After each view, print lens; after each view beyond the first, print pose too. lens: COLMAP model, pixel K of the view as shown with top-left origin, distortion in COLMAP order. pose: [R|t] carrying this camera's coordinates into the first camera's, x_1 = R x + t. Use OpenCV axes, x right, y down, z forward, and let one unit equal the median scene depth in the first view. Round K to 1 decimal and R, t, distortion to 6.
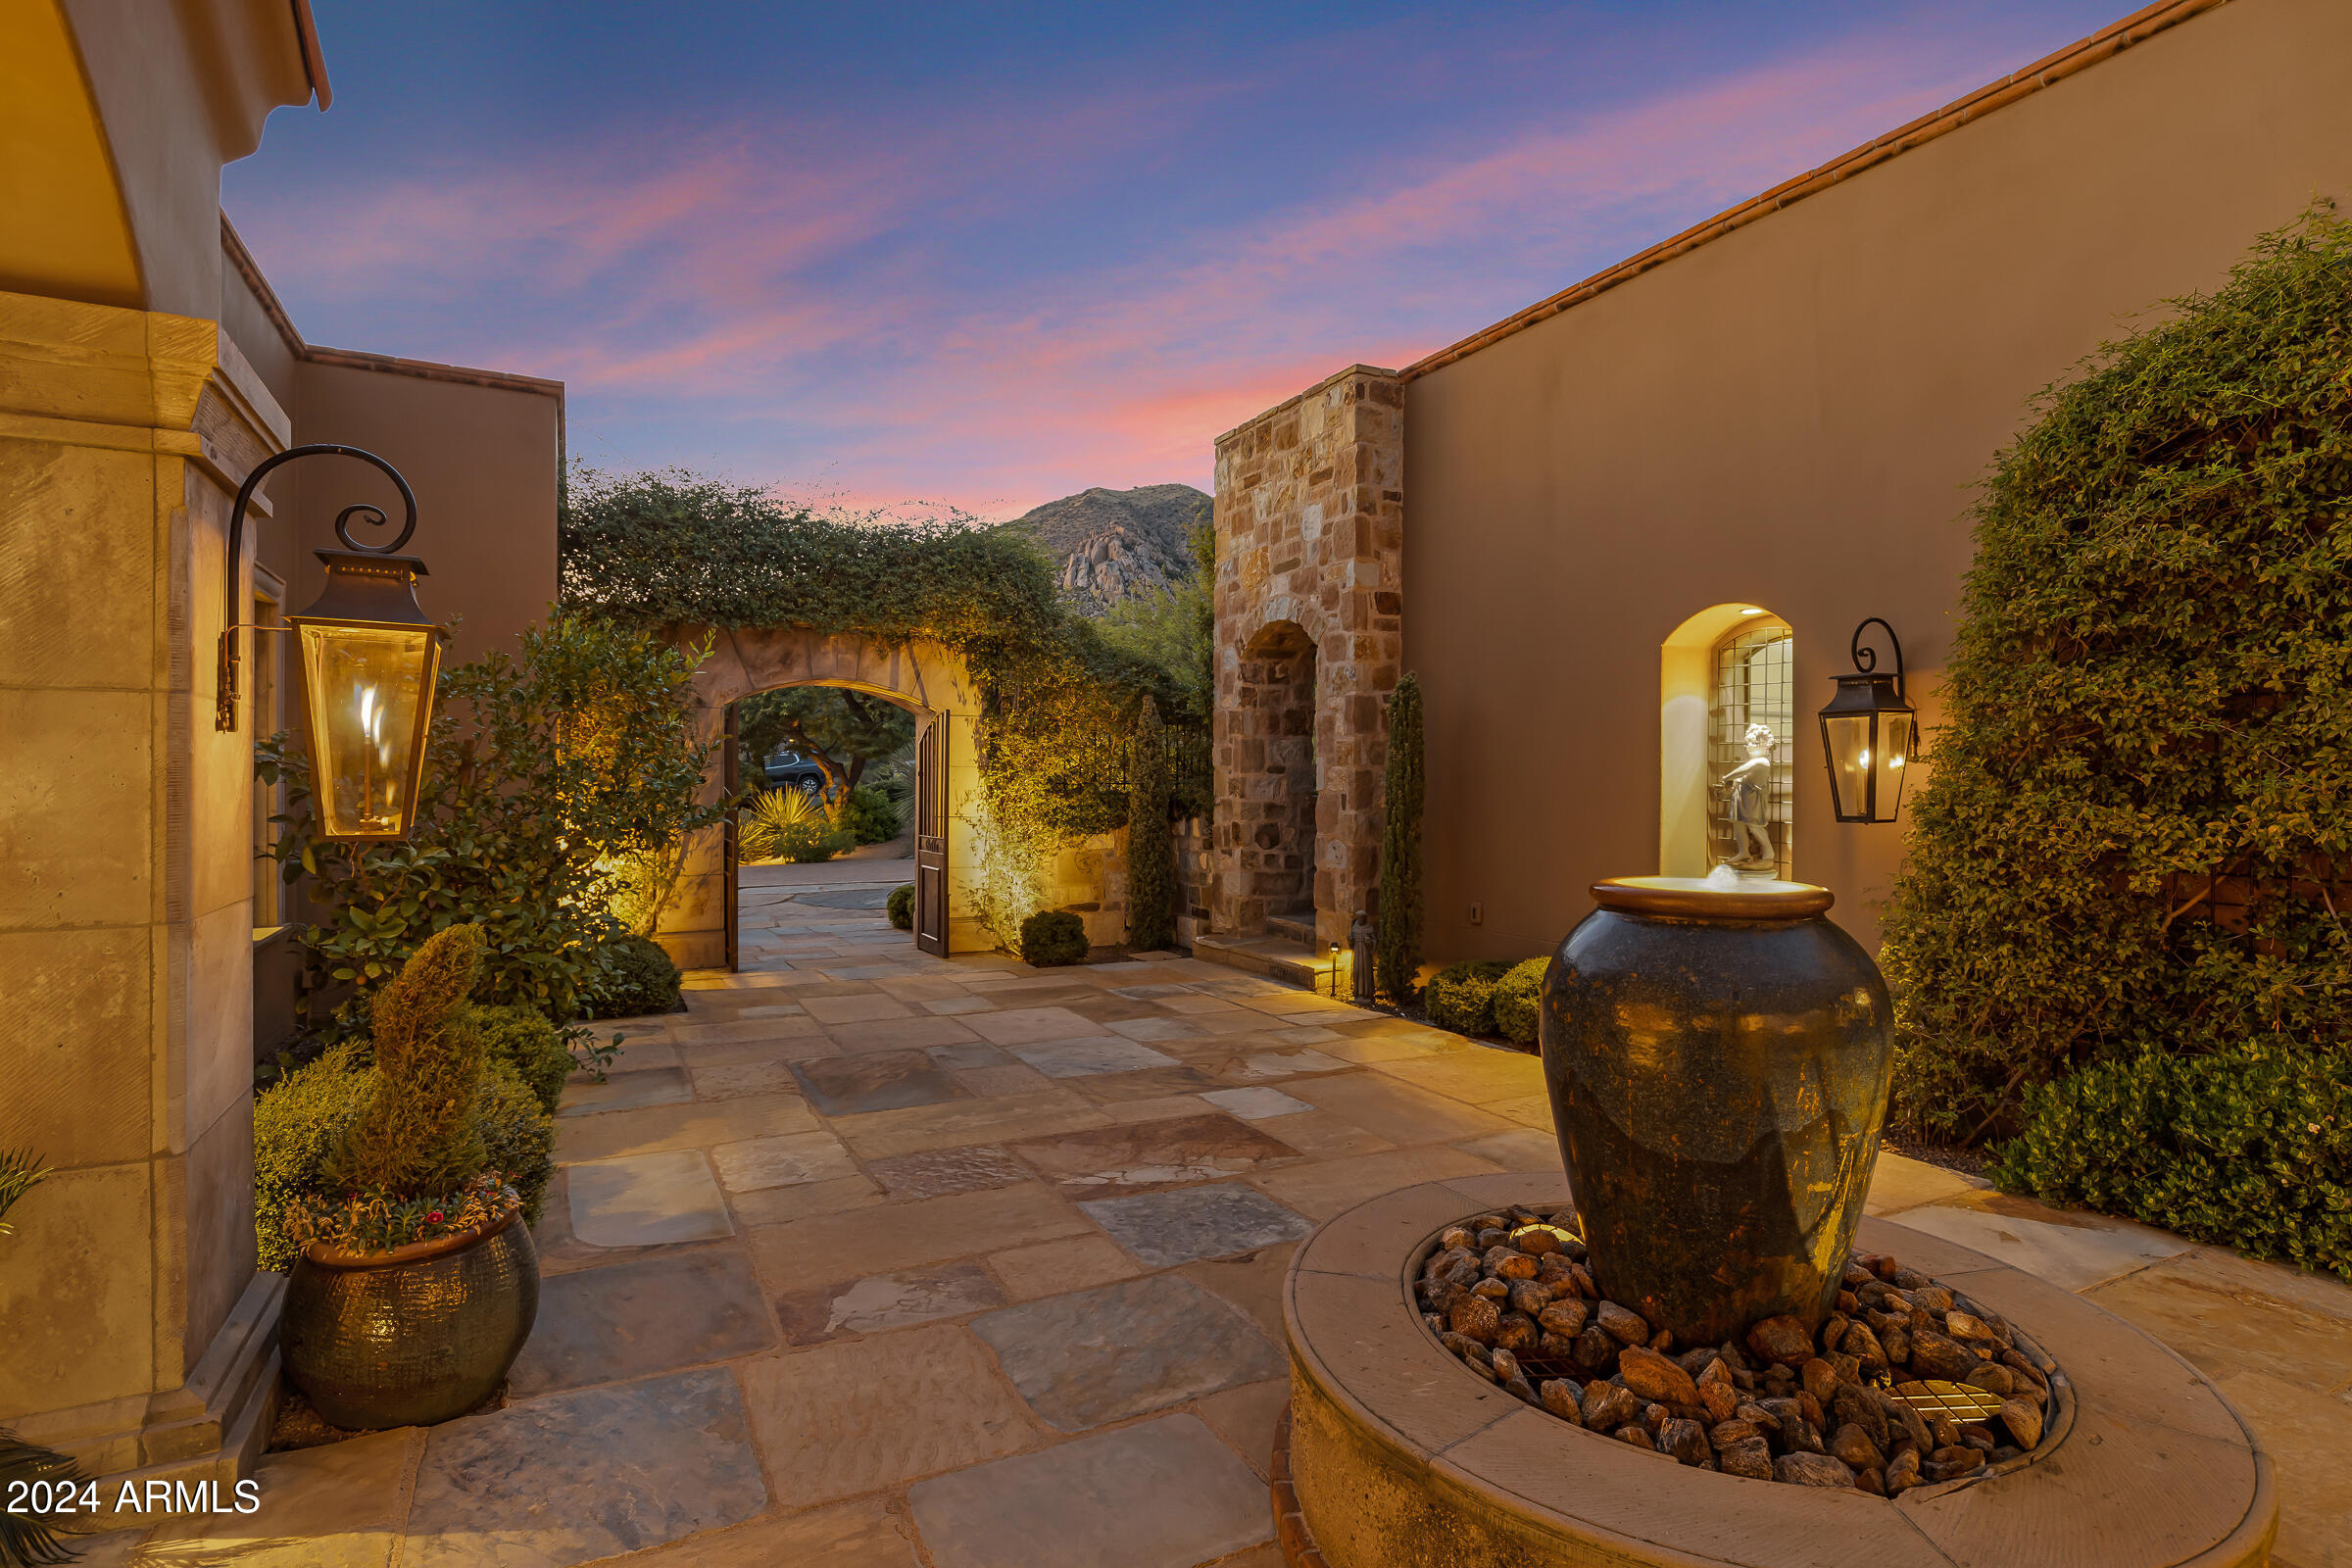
lens RADIAL K [[1162.9, 0, 1155.3], [0, 1162.9, 783.3], [0, 0, 1]] dist [0.000191, 0.000889]
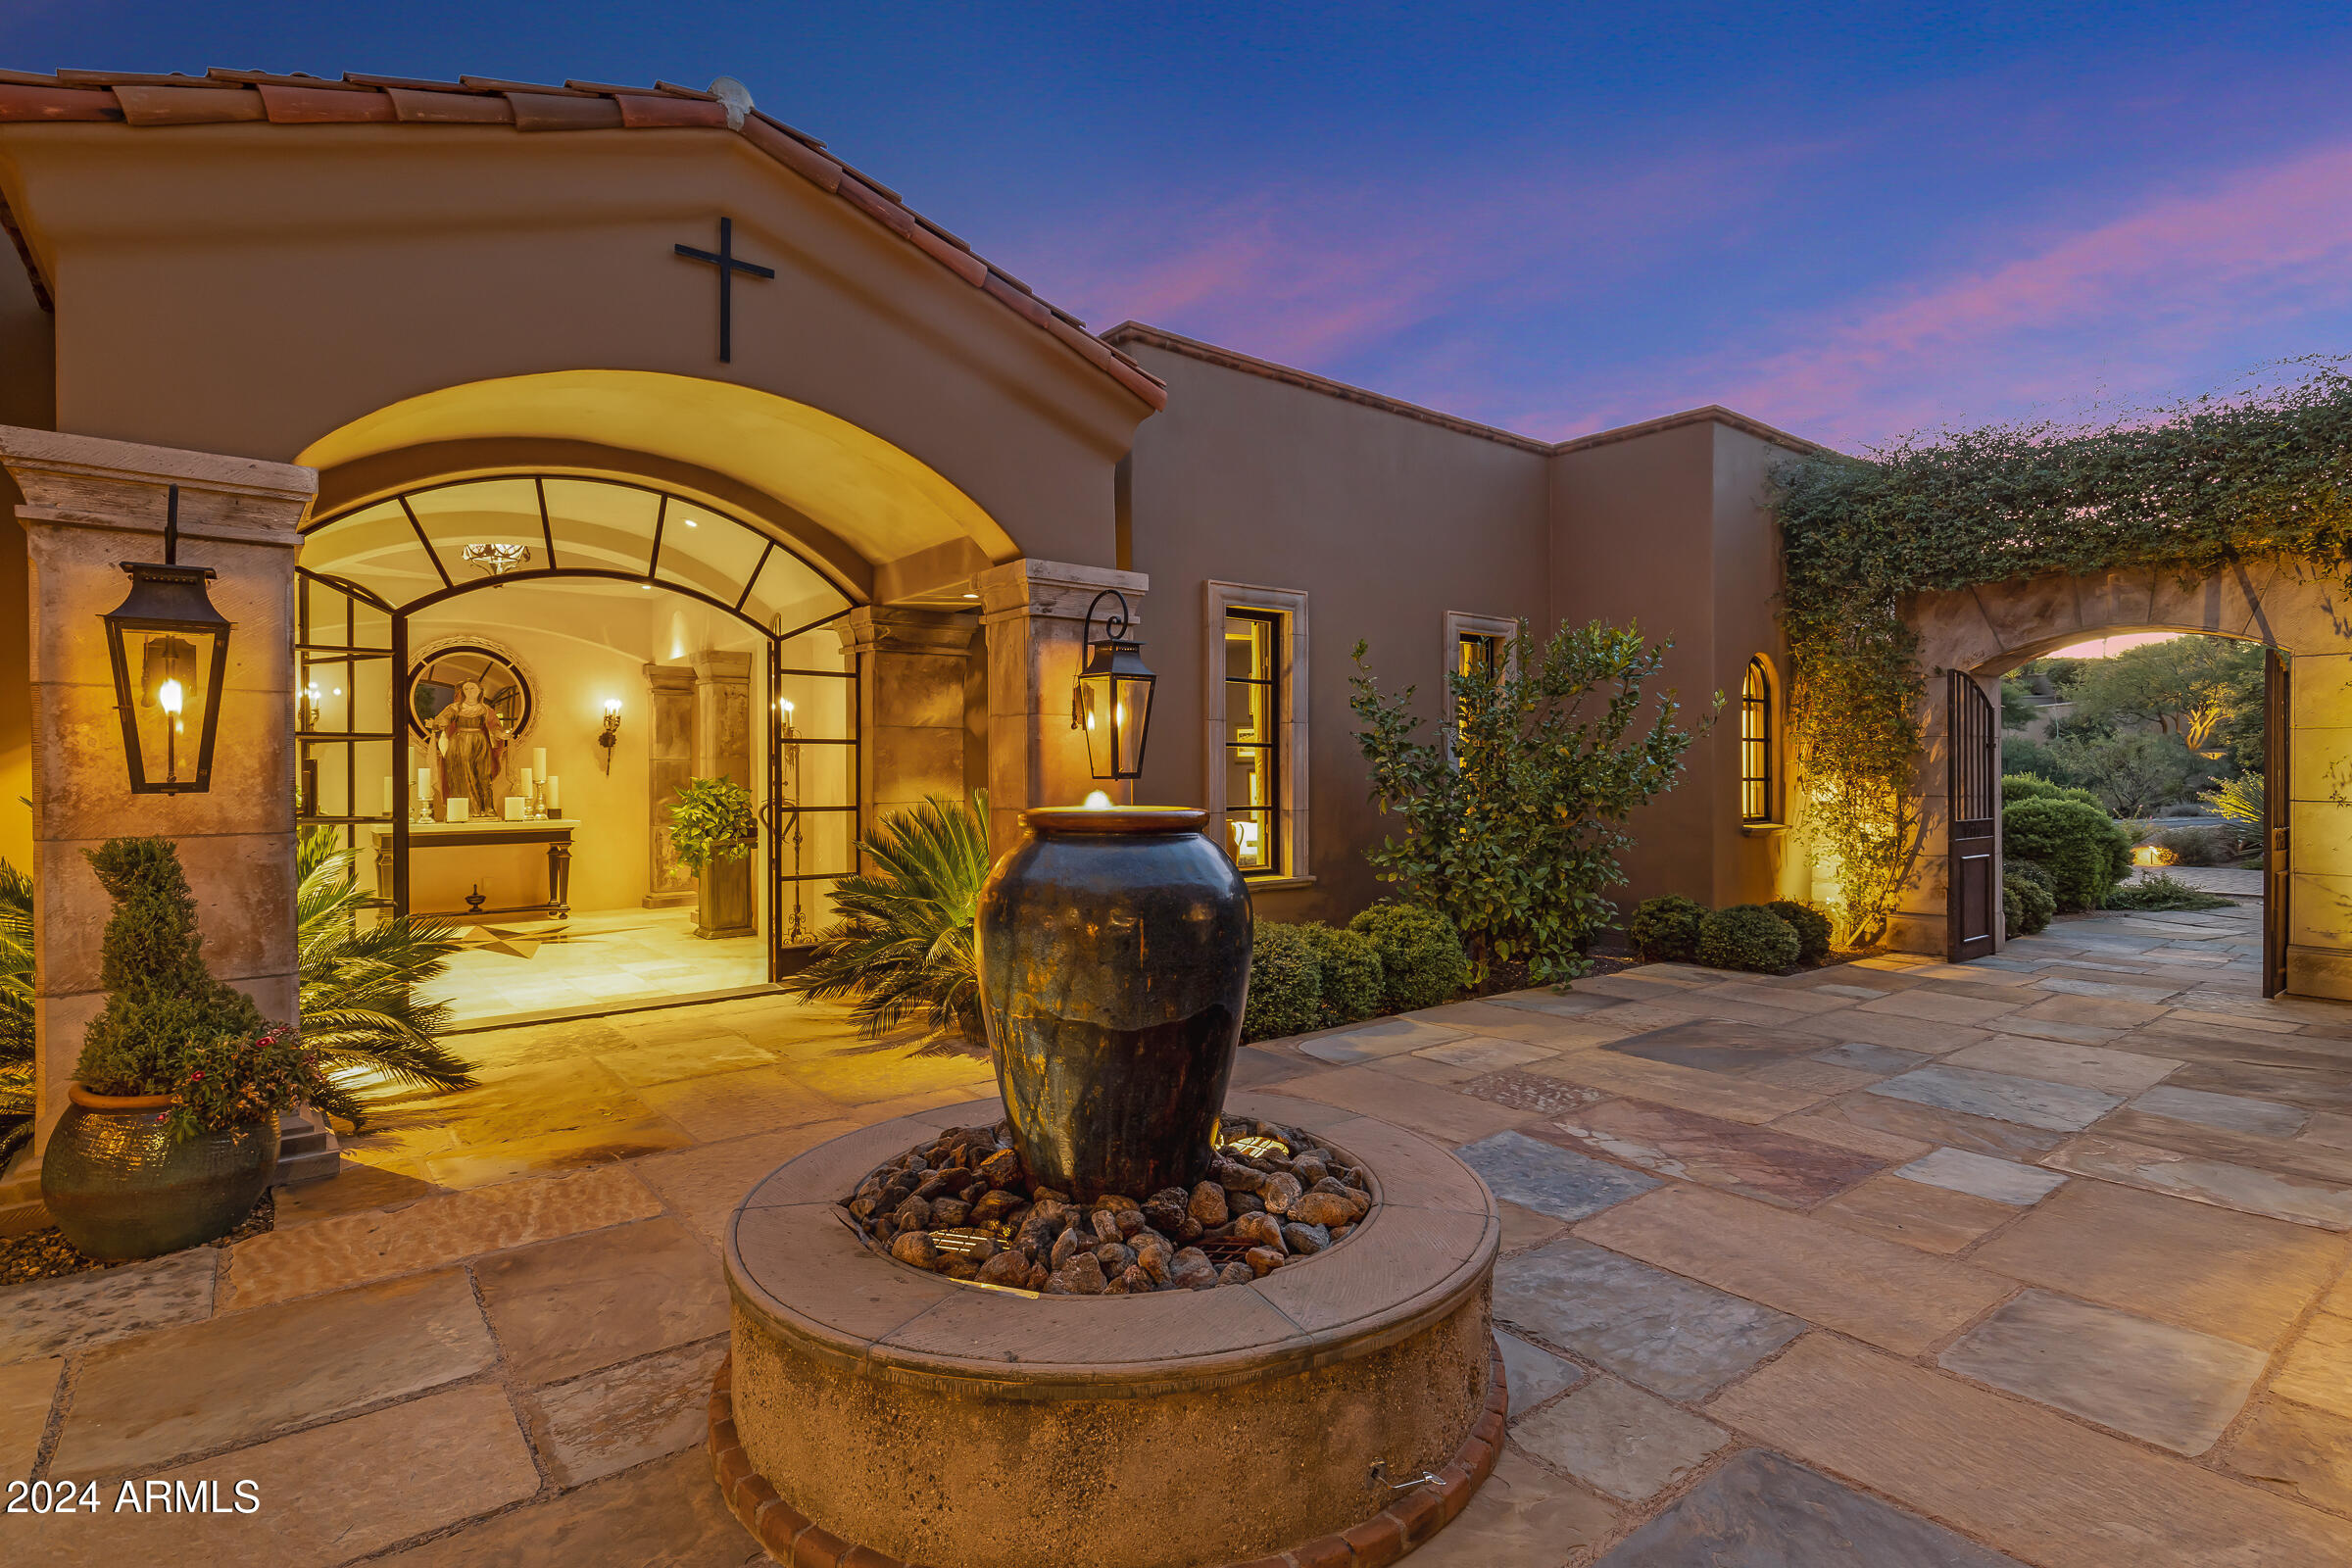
lens RADIAL K [[1162.9, 0, 1182.3], [0, 1162.9, 781.4], [0, 0, 1]] dist [0.000191, 0.000889]
pose [[0.201981, 0.001254, -0.979389, 0.784621], [0.002300, 0.999996, 0.001754, 0.030279], [0.979387, -0.002606, 0.201977, 0.414558]]
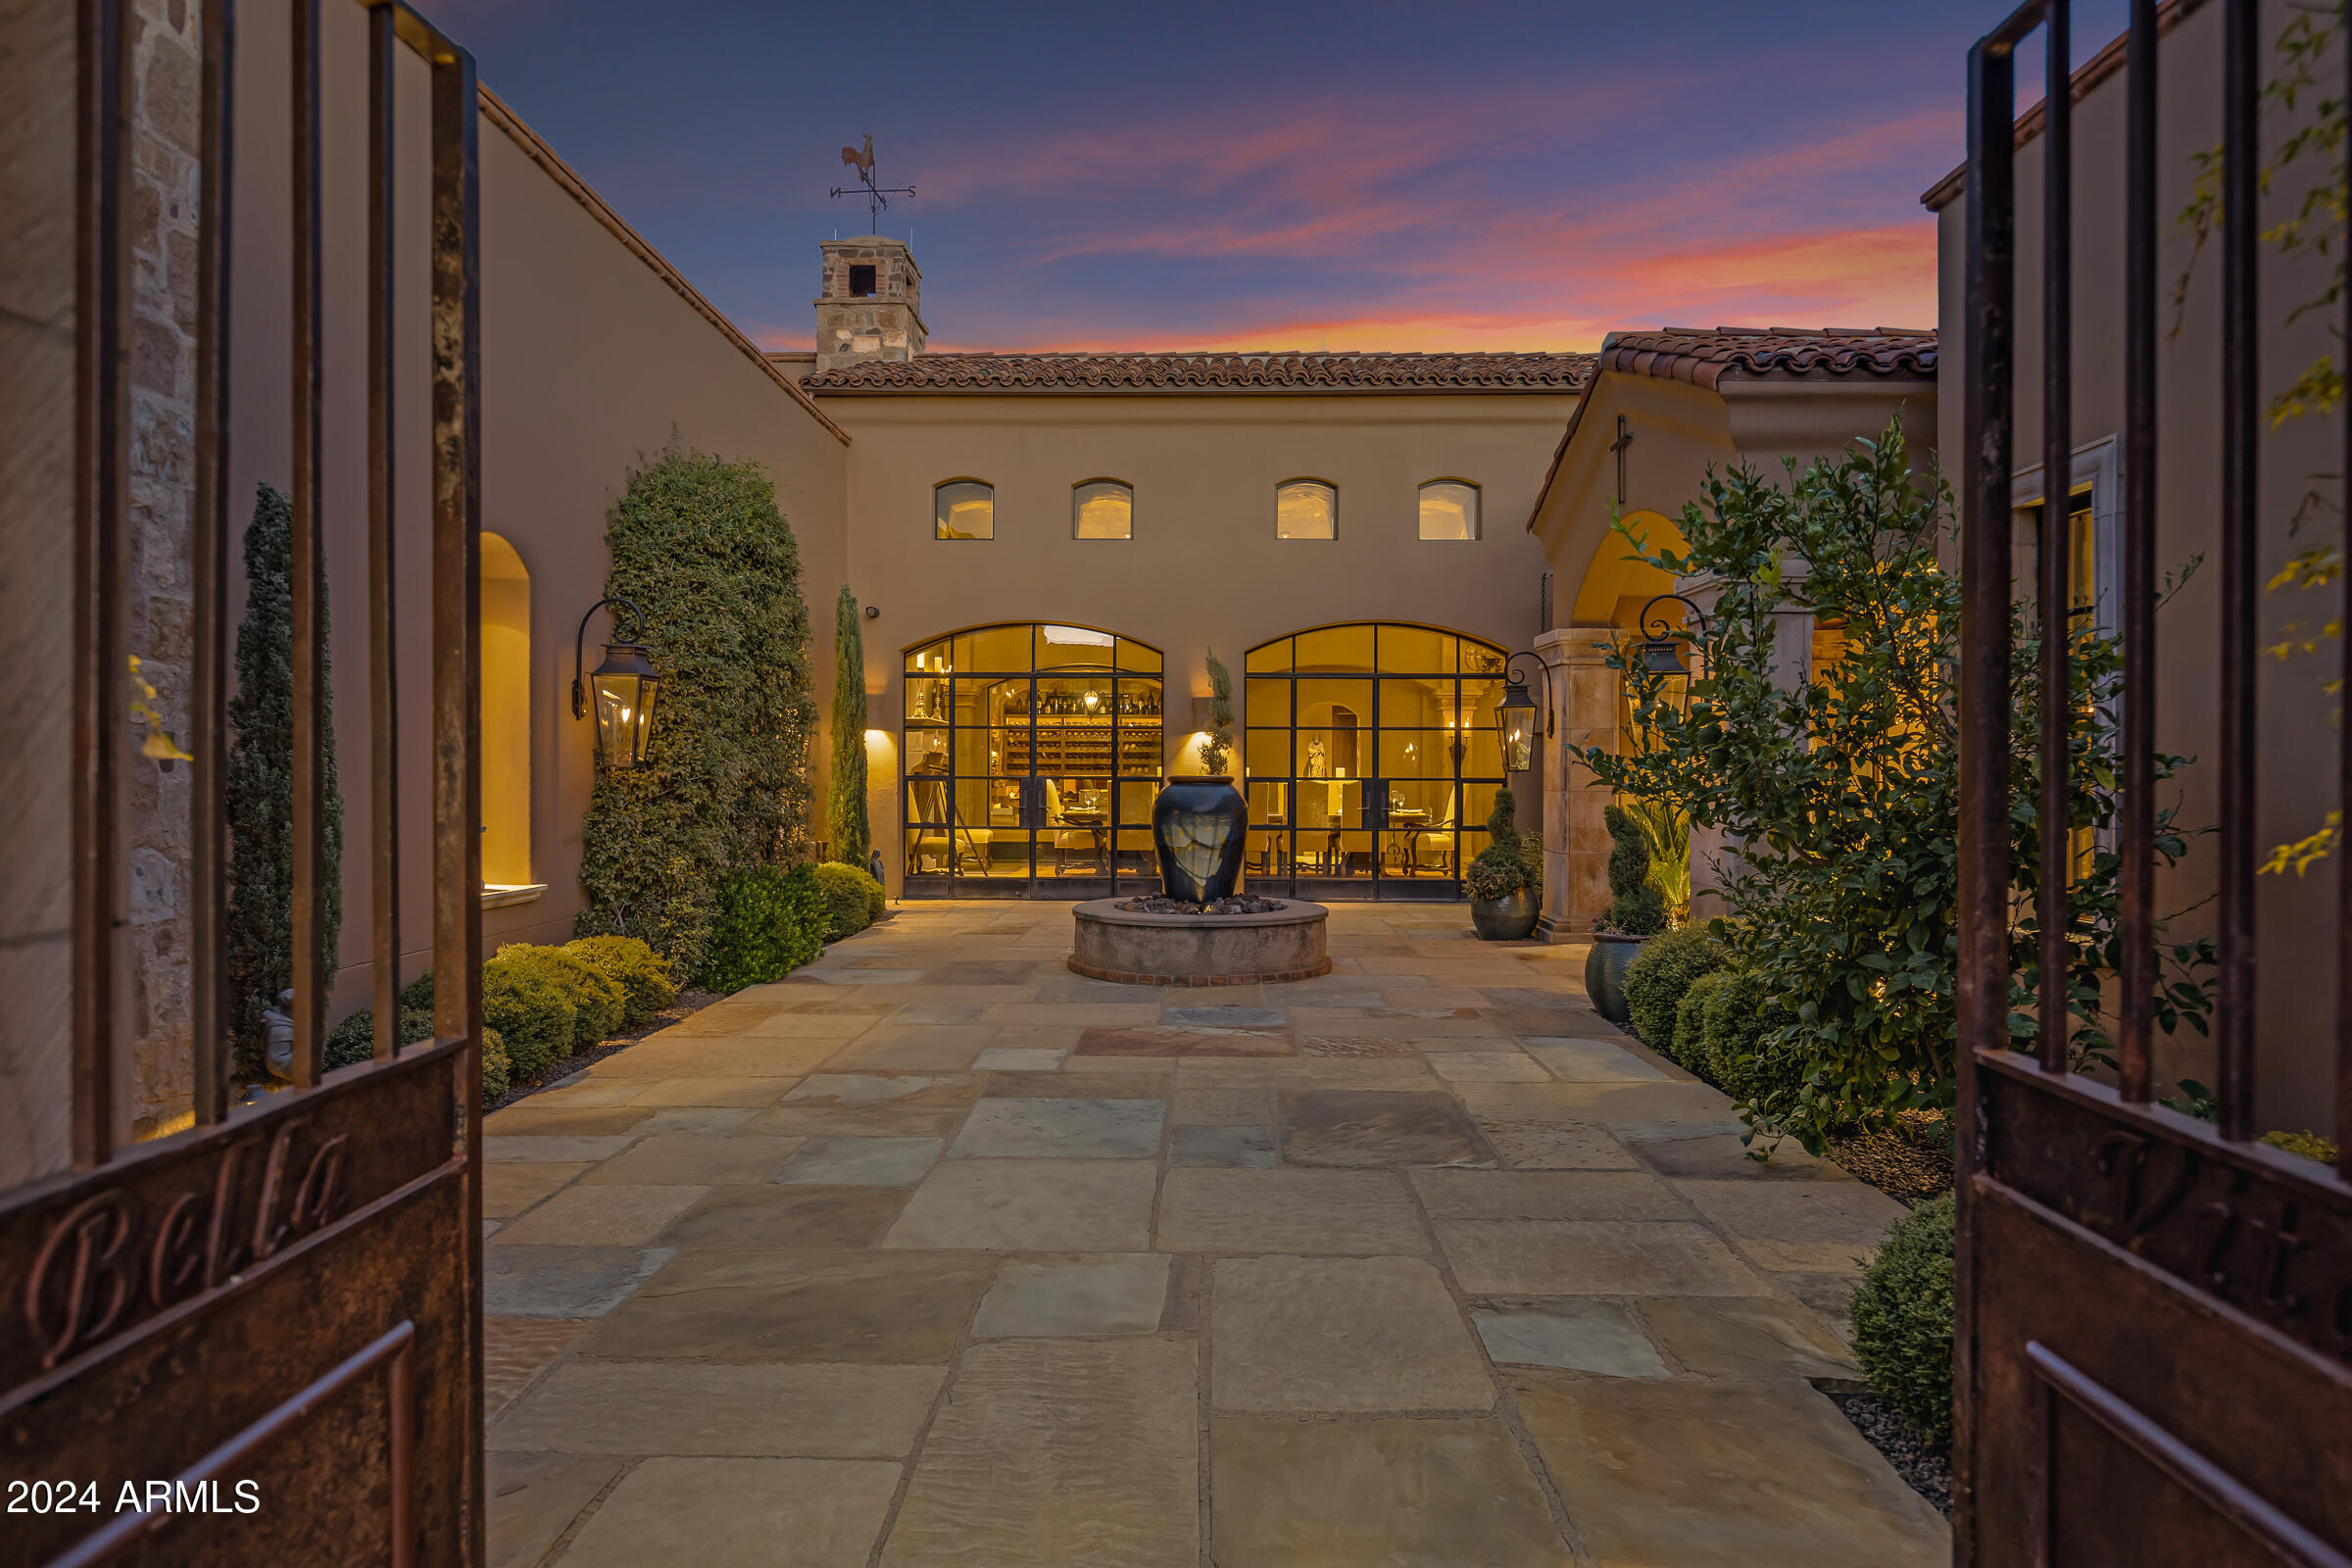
lens RADIAL K [[1427.1, 0, 1184.8], [0, 1427.1, 777.7], [0, 0, 1]] dist [0.006896, 0.000362]
pose [[-0.888455, -0.011048, 0.458830, -0.659778], [-0.008817, 0.999937, 0.007004, 0.033080], [-0.458878, 0.002177, -0.888497, 2.256854]]
